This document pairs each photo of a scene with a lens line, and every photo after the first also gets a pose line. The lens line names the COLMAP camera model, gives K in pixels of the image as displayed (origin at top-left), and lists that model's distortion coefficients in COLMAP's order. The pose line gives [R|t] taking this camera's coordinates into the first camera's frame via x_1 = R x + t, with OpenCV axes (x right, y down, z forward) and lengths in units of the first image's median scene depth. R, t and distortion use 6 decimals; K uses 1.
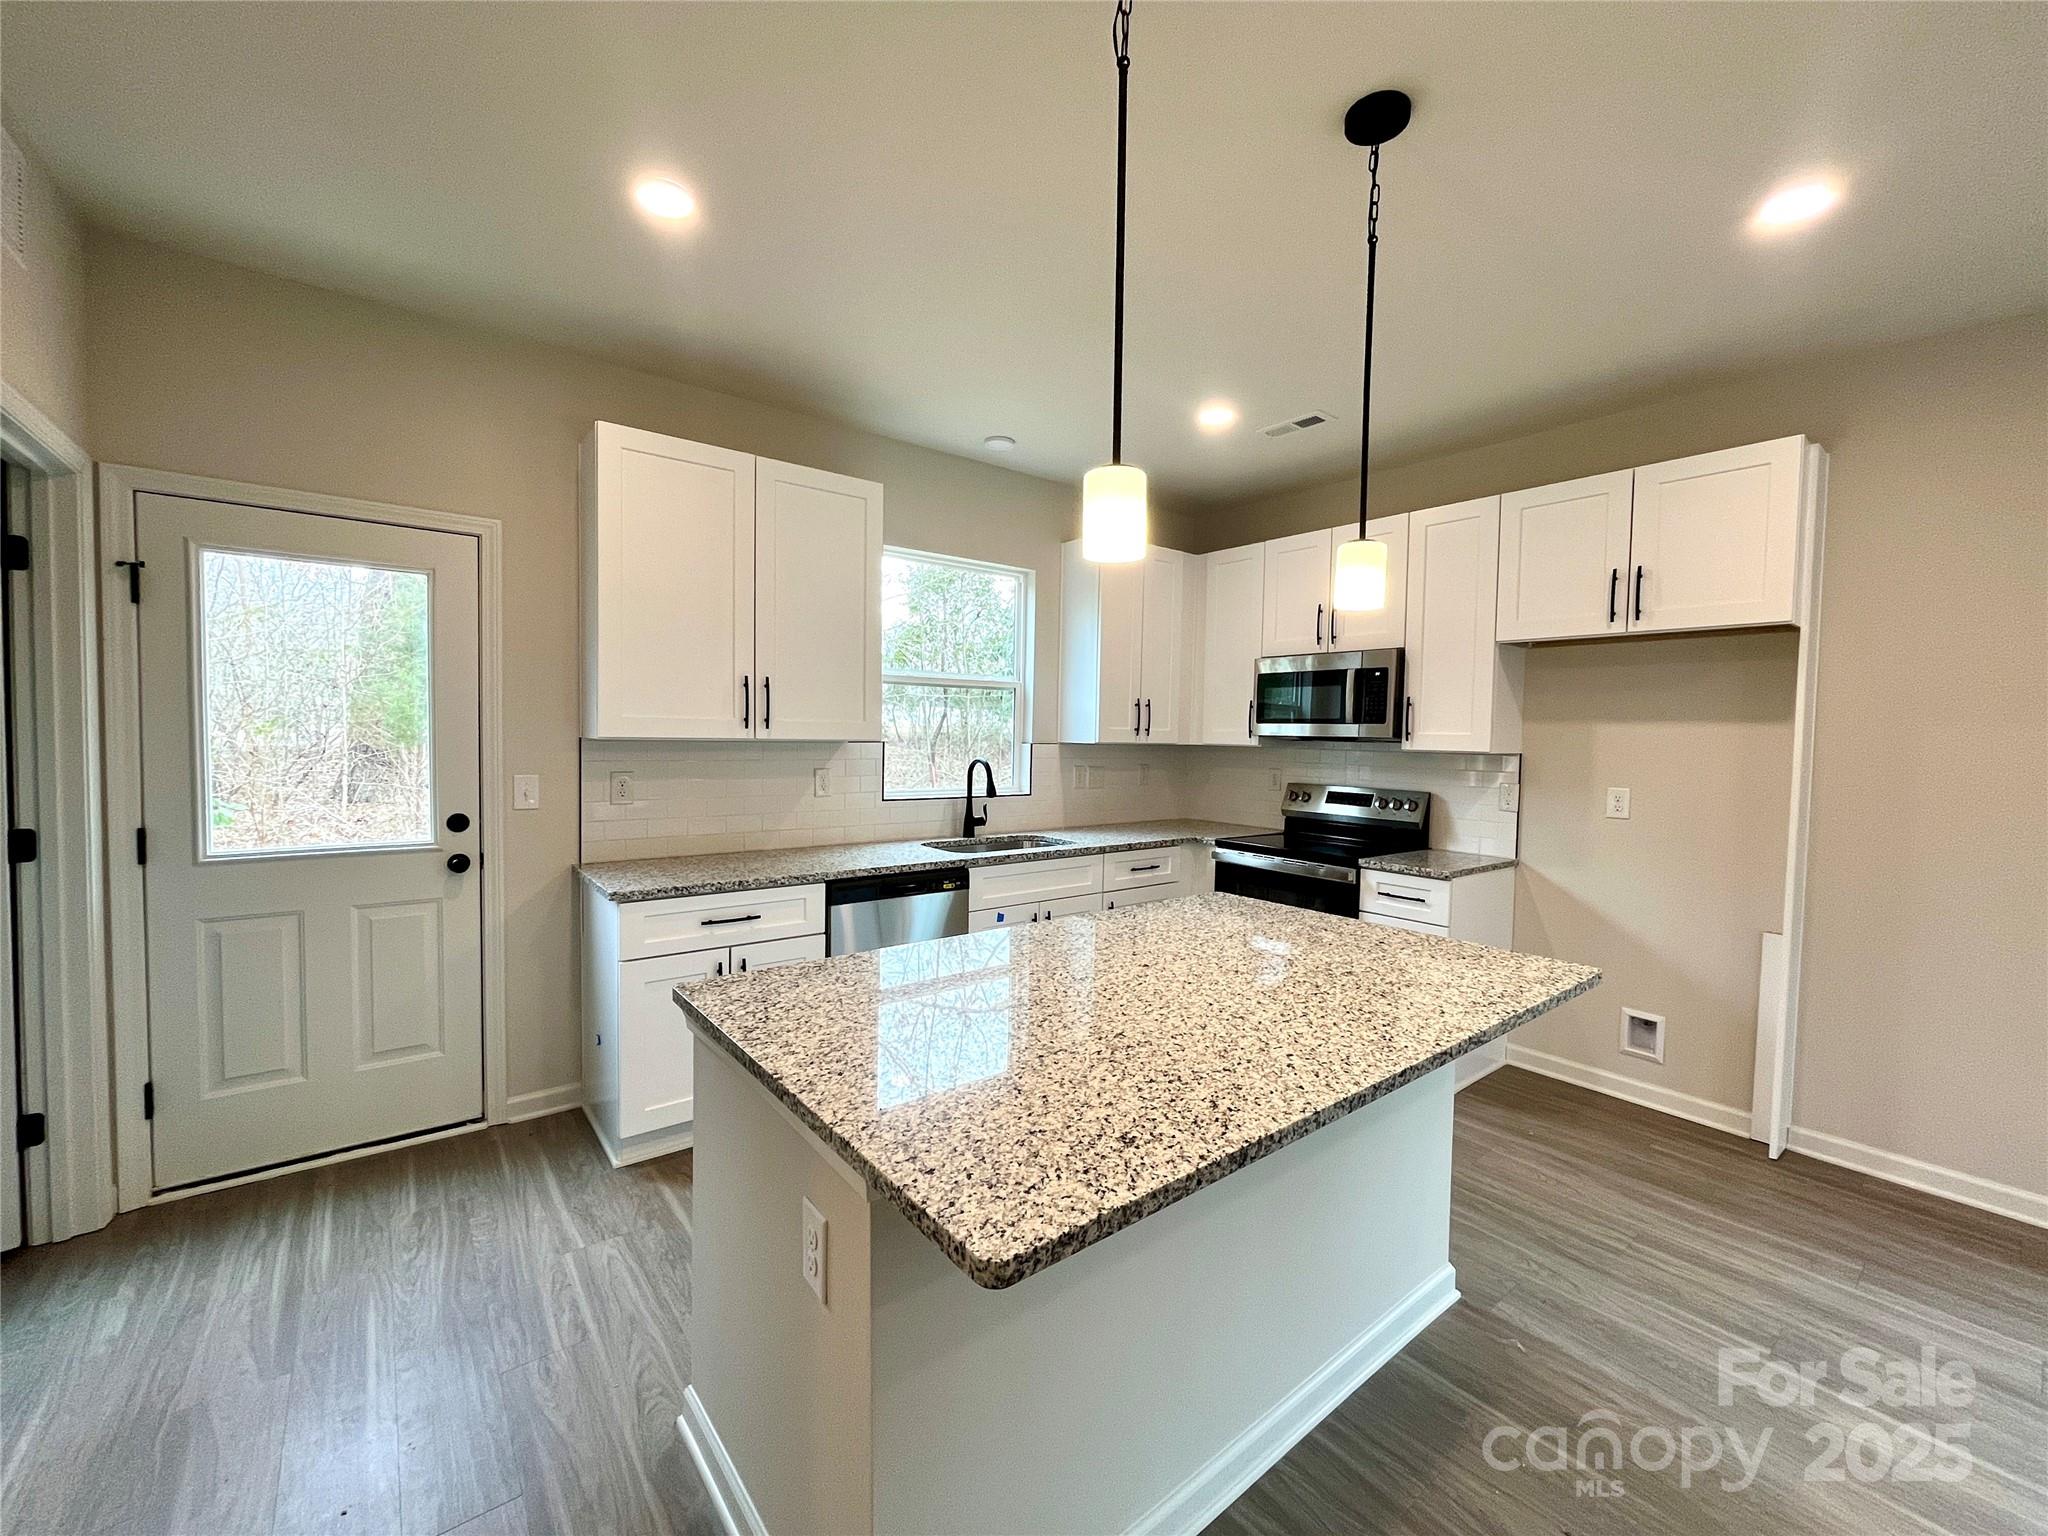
lens RADIAL K [[821.6, 0, 1028.8], [0, 821.6, 766.8], [0, 0, 1]] dist [-0.002941, 0.000065]
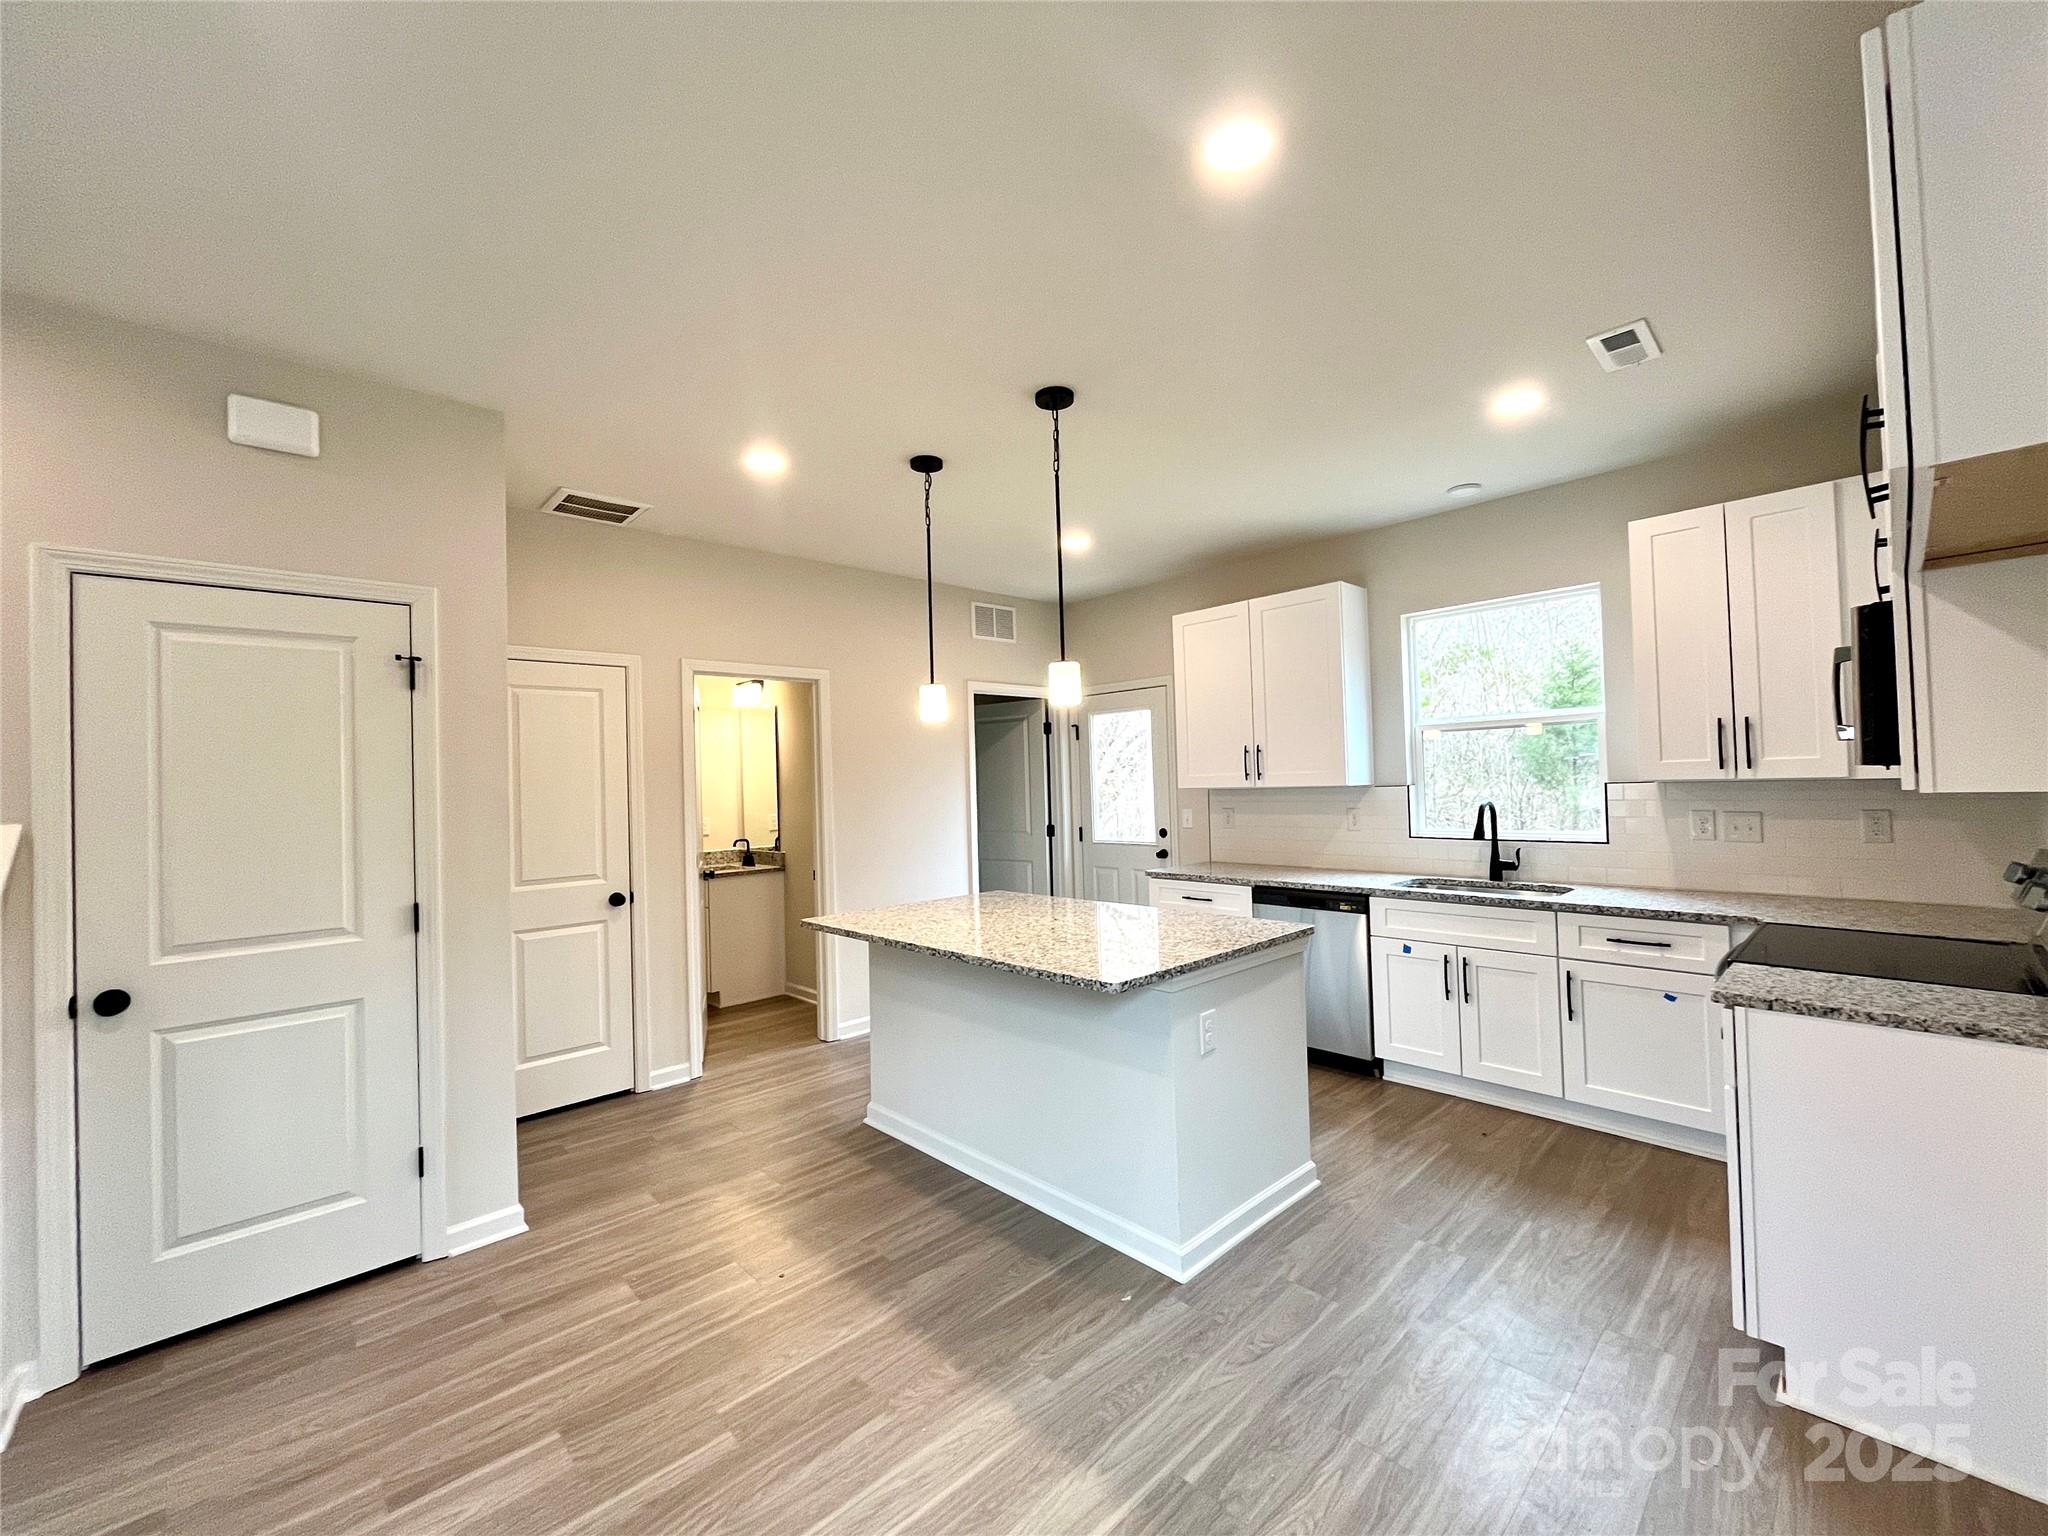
lens RADIAL K [[821.6, 0, 1028.8], [0, 821.6, 766.8], [0, 0, 1]] dist [-0.002941, 0.000065]
pose [[0.087418, -0.039905, -0.995372, 1.108135], [-0.011562, 0.999089, -0.041070, -0.004719], [0.996105, 0.015099, 0.086877, 0.460427]]
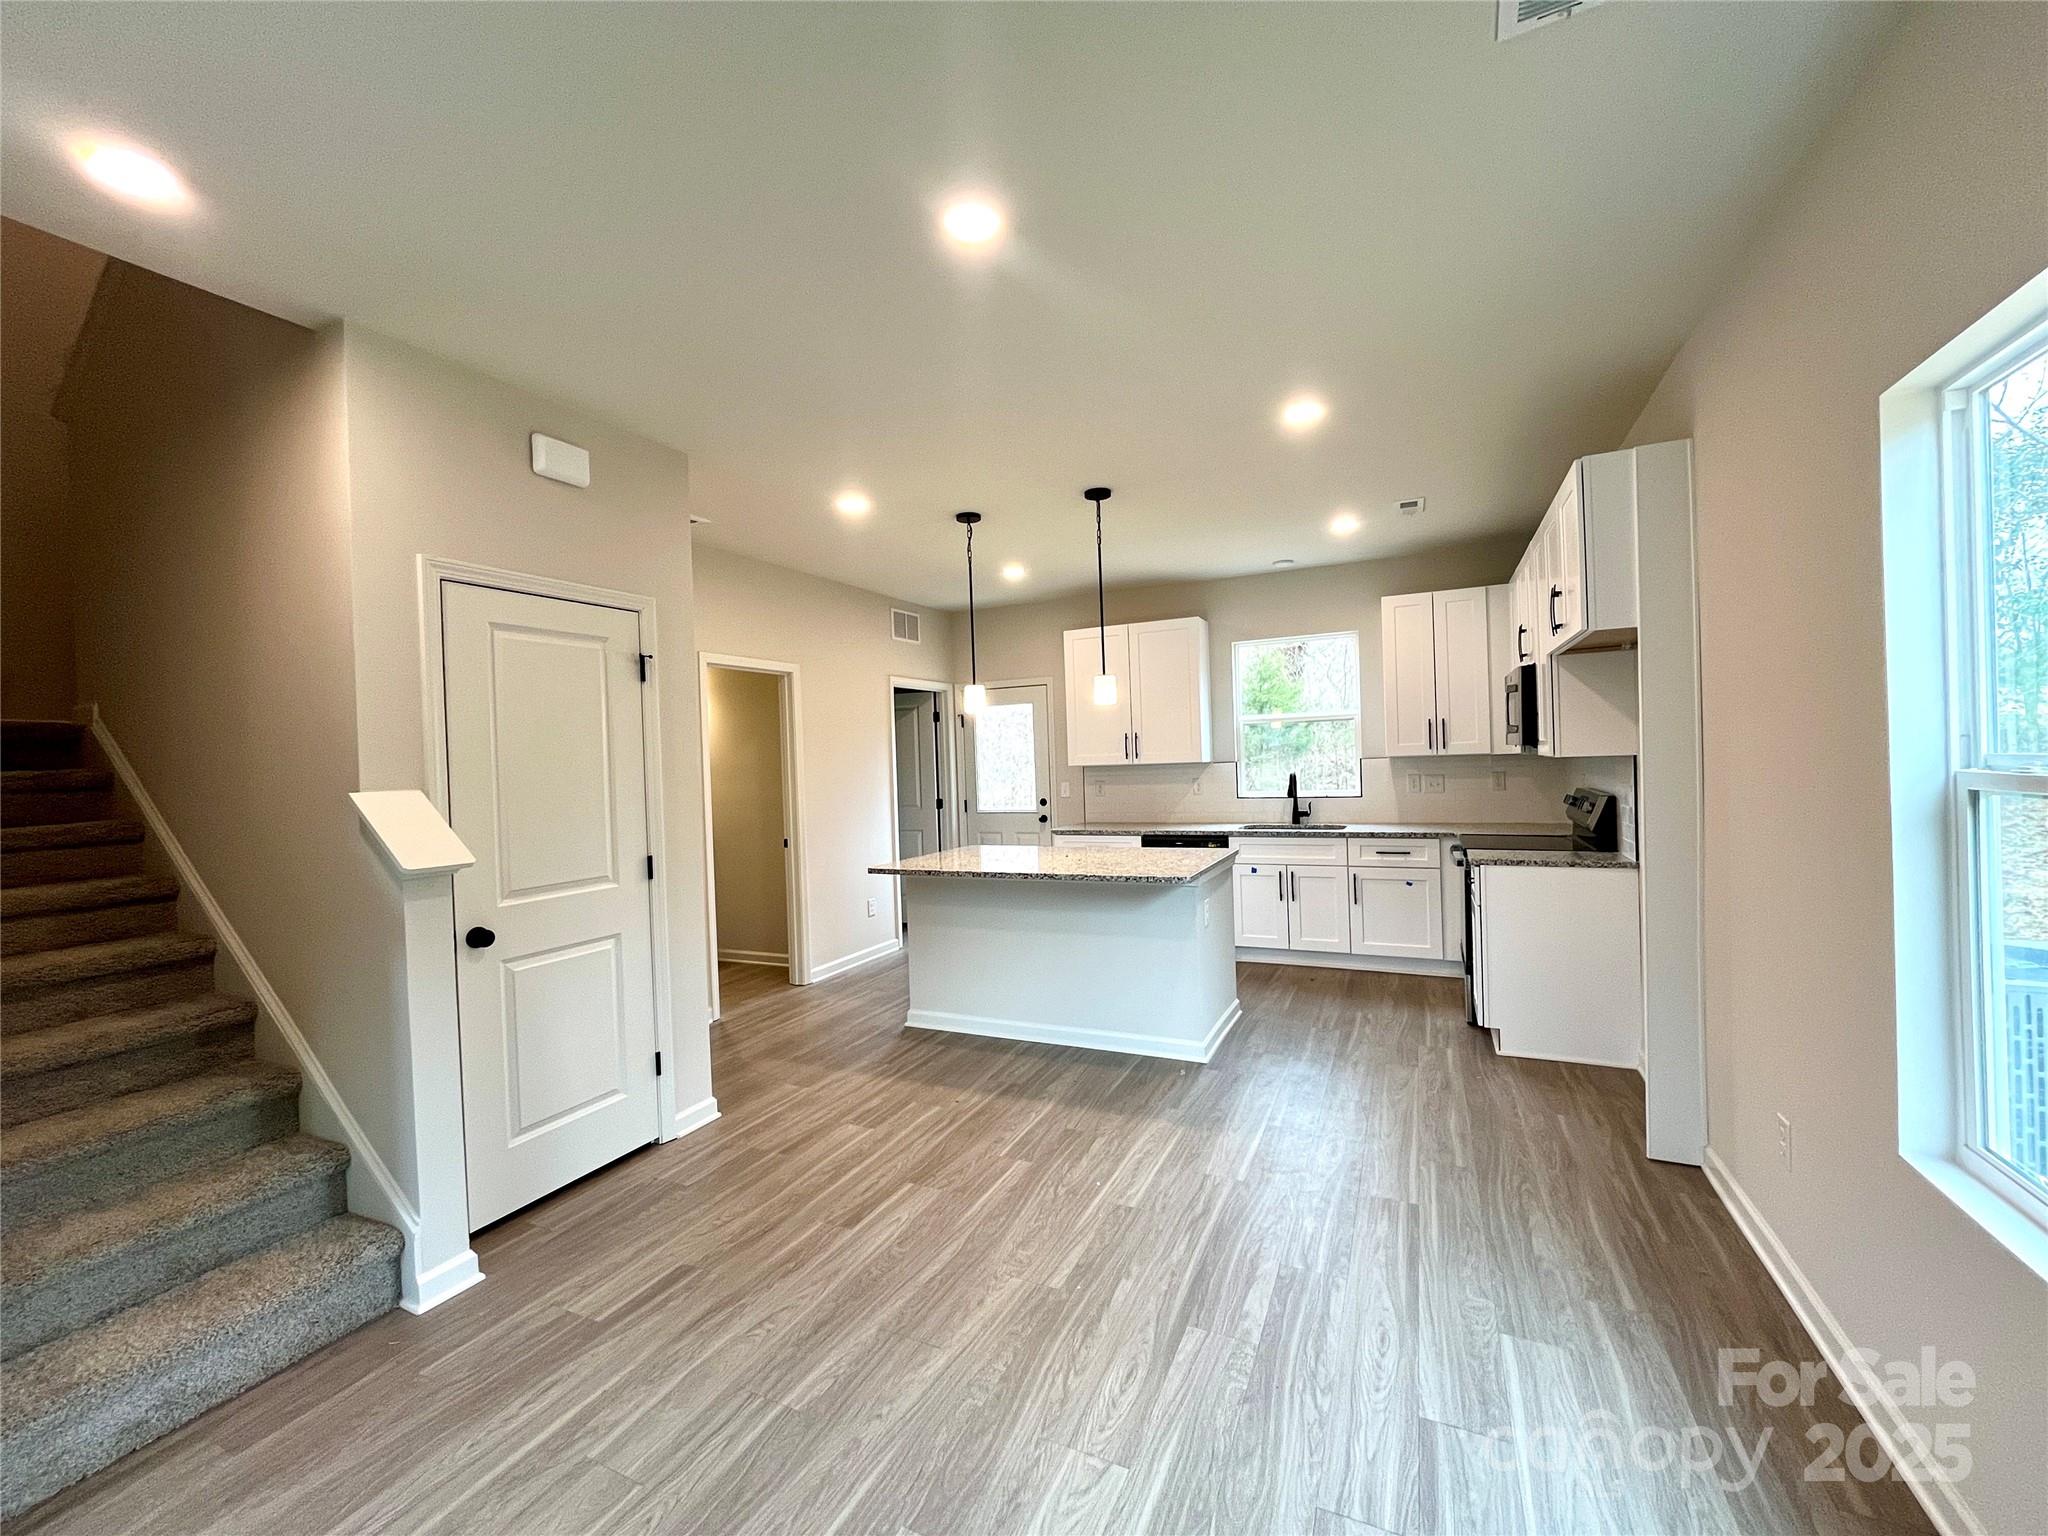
lens RADIAL K [[821.6, 0, 1028.8], [0, 821.6, 766.8], [0, 0, 1]] dist [-0.002941, 0.000065]
pose [[0.439596, -0.025971, -0.897820, 1.348339], [0.004716, 0.999635, -0.026607, 0.025052], [0.898183, 0.007462, 0.439558, -0.107444]]
